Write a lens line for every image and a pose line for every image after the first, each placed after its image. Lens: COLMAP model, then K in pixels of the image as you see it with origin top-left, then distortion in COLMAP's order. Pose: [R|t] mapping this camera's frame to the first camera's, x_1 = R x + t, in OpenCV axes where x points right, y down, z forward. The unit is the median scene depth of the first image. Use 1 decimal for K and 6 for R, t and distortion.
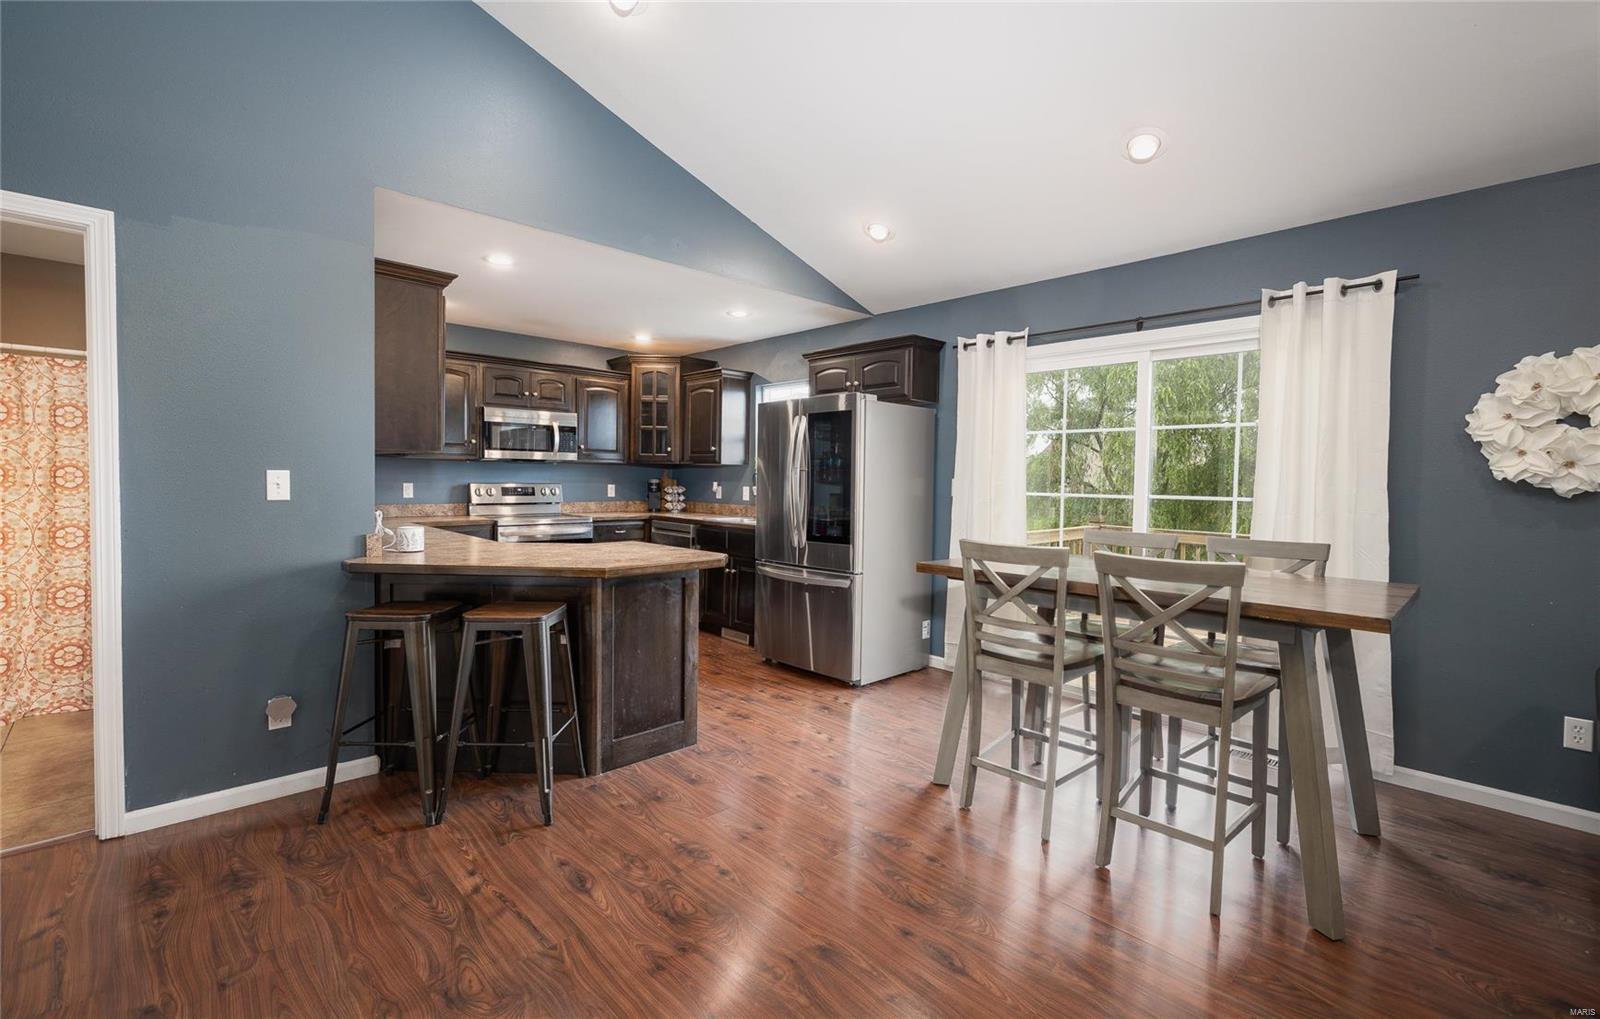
lens RADIAL K [[681.4, 0, 794.9], [0, 681.4, 501.7], [0, 0, 1]] dist [0.001392, 0.000432]
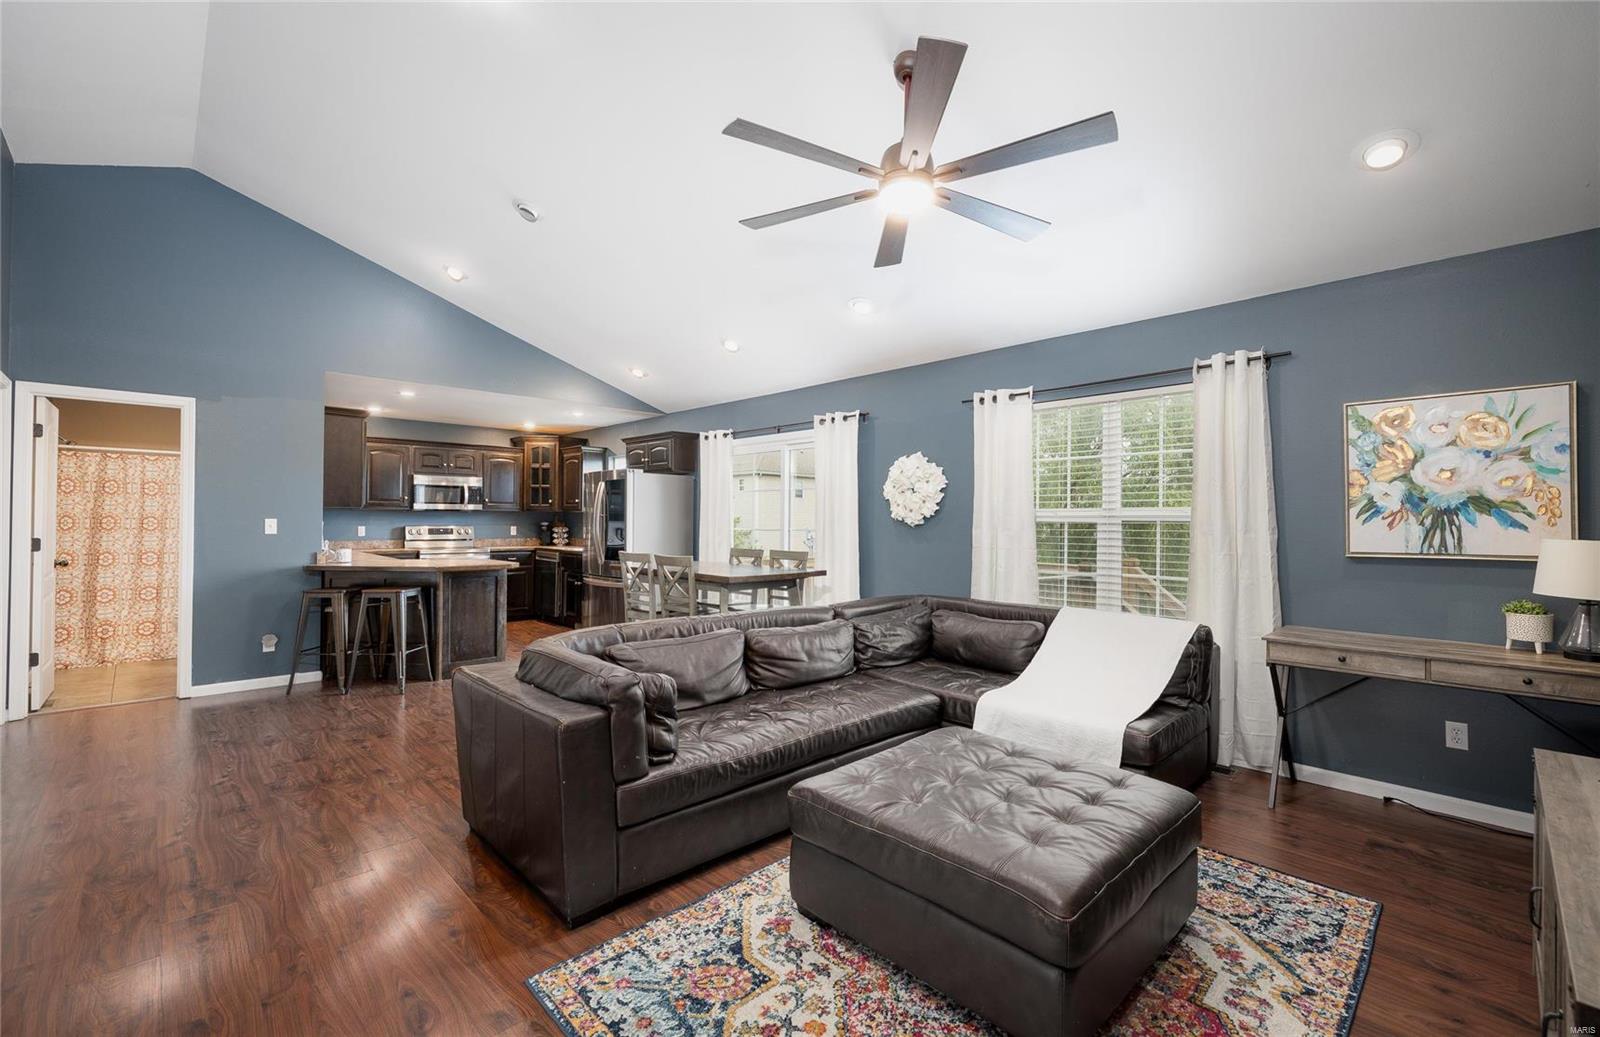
lens RADIAL K [[681.4, 0, 804.7], [0, 681.4, 516.6], [0, 0, 1]] dist [0.001392, 0.000432]
pose [[0.999952, -0.008130, 0.005543, 0.417958], [0.008351, 0.999117, -0.041171, 0.022628], [-0.005203, 0.041215, 0.999137, -0.527459]]
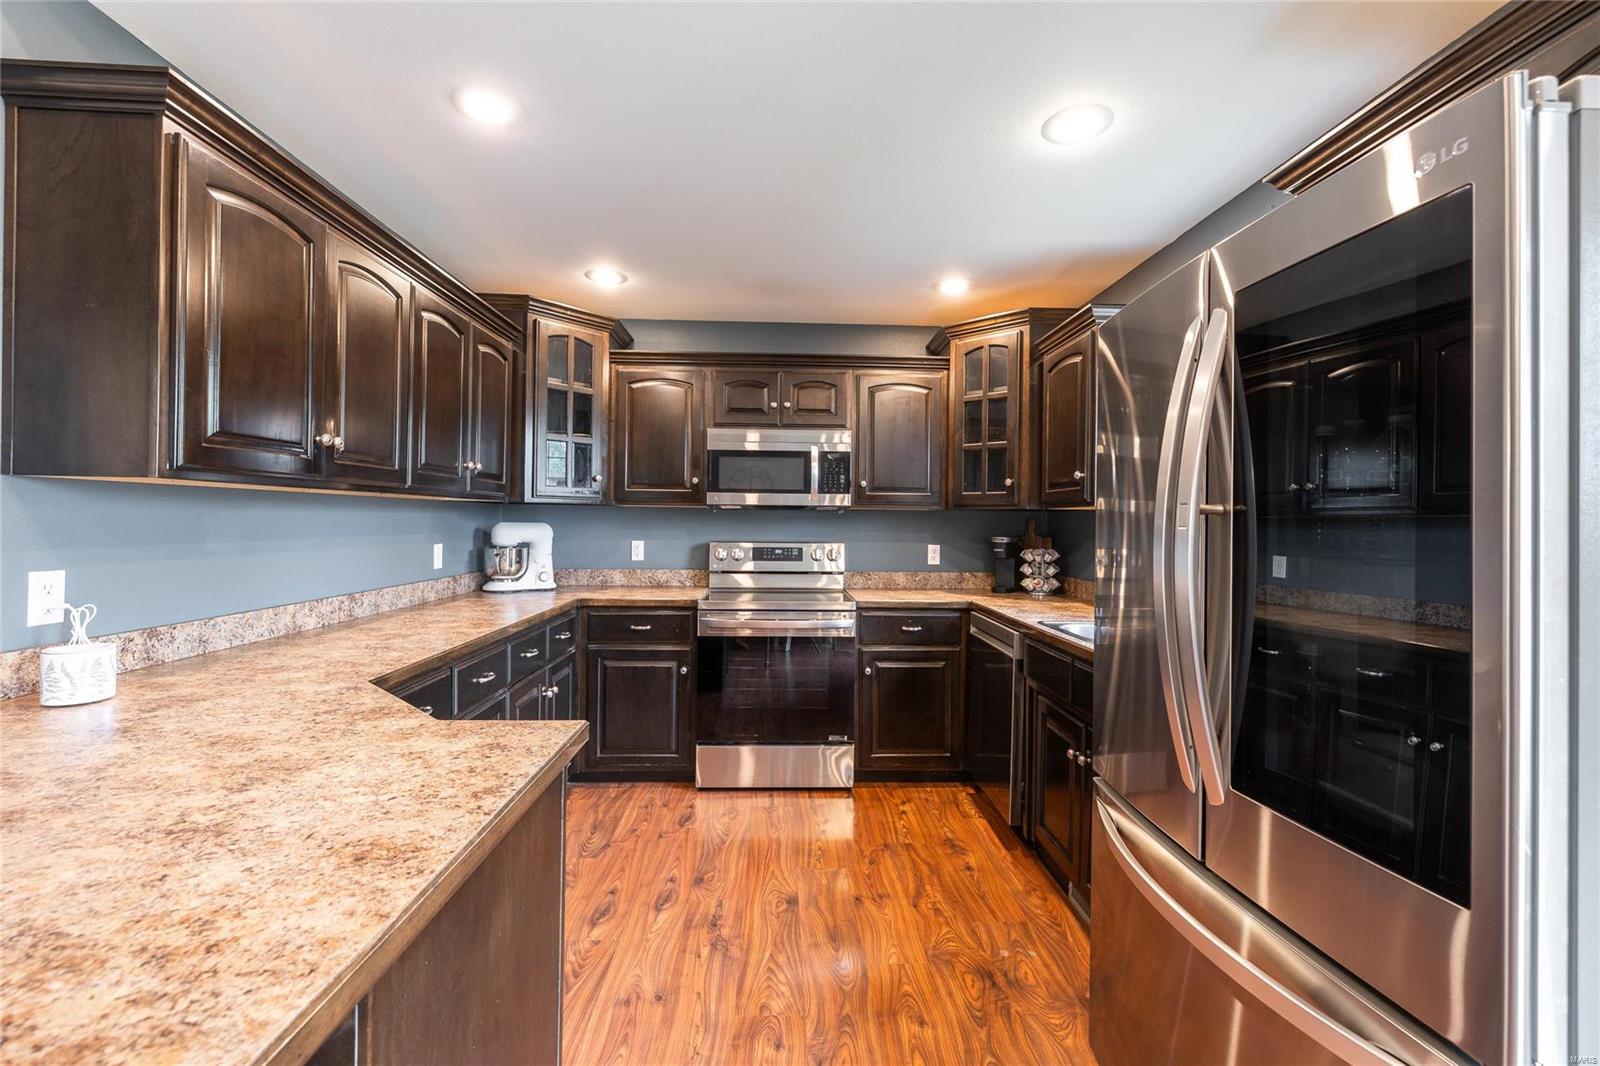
lens RADIAL K [[671.6, 0, 807.6], [0, 671.6, 523.0], [0, 0, 1]] dist [-0.002108, -0.000346]
pose [[0.747570, -0.004451, -0.664168, 0.062470], [-0.024402, 0.999118, -0.034162, -0.027348], [0.663734, 0.041745, 0.746802, 0.607637]]
